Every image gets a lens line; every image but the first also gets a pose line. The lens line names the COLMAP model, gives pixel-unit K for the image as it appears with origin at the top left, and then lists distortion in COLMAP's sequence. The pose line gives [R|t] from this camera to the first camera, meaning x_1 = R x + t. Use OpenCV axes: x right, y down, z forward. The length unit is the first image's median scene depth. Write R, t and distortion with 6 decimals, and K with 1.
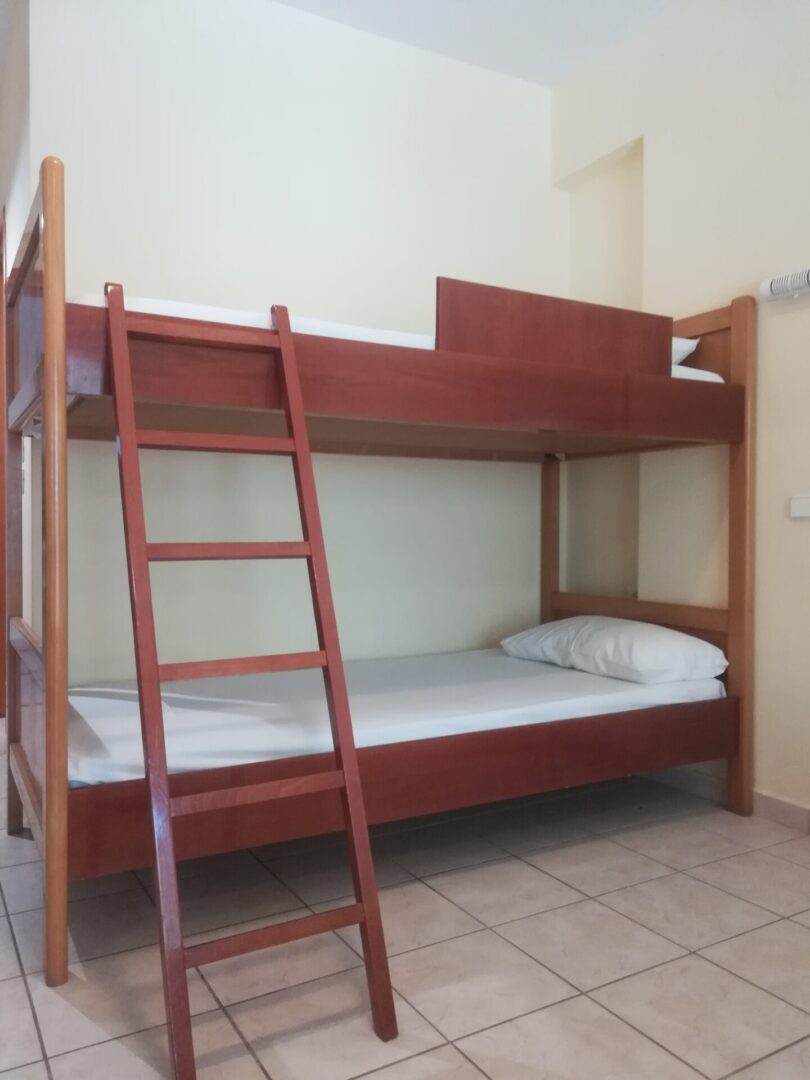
lens RADIAL K [[849.2, 0, 405.0], [0, 849.2, 540.0], [0, 0, 1]] dist [0.113269, -0.241214]
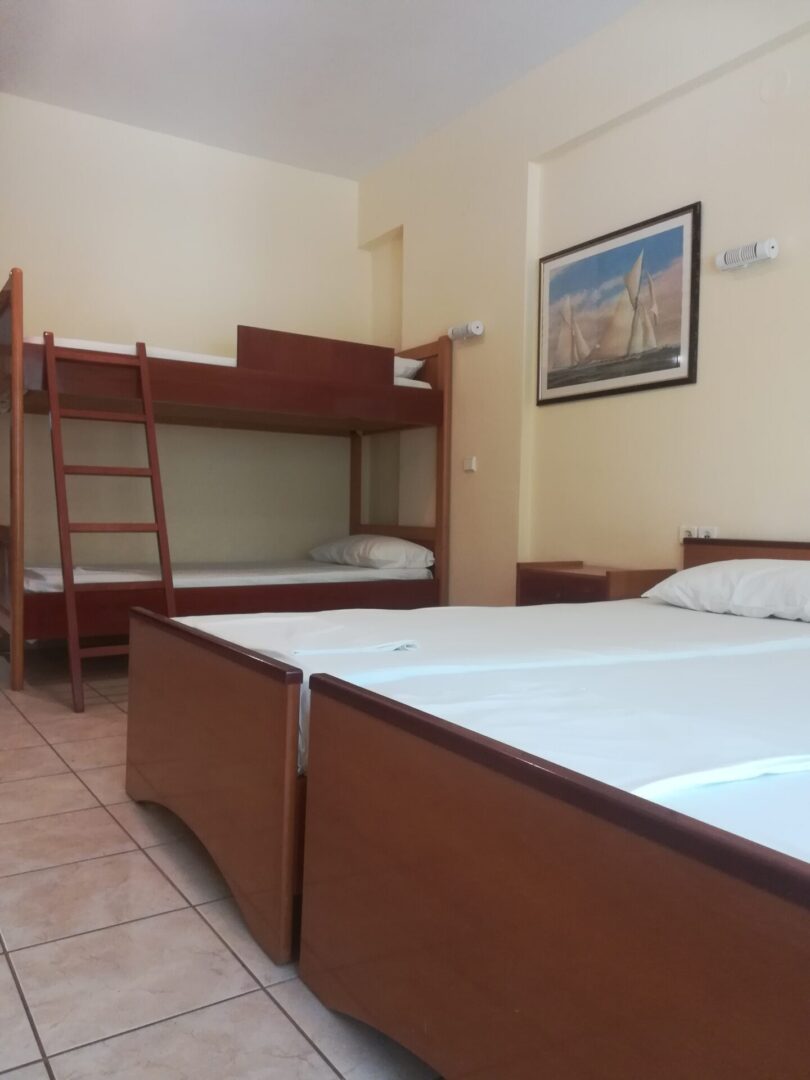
lens RADIAL K [[849.2, 0, 405.0], [0, 849.2, 540.0], [0, 0, 1]] dist [0.113269, -0.241214]
pose [[0.998191, 0.012963, 0.058709, 0.301268], [-0.014104, 0.999719, 0.019077, 0.102412], [-0.058445, -0.019871, 0.998093, -0.840642]]
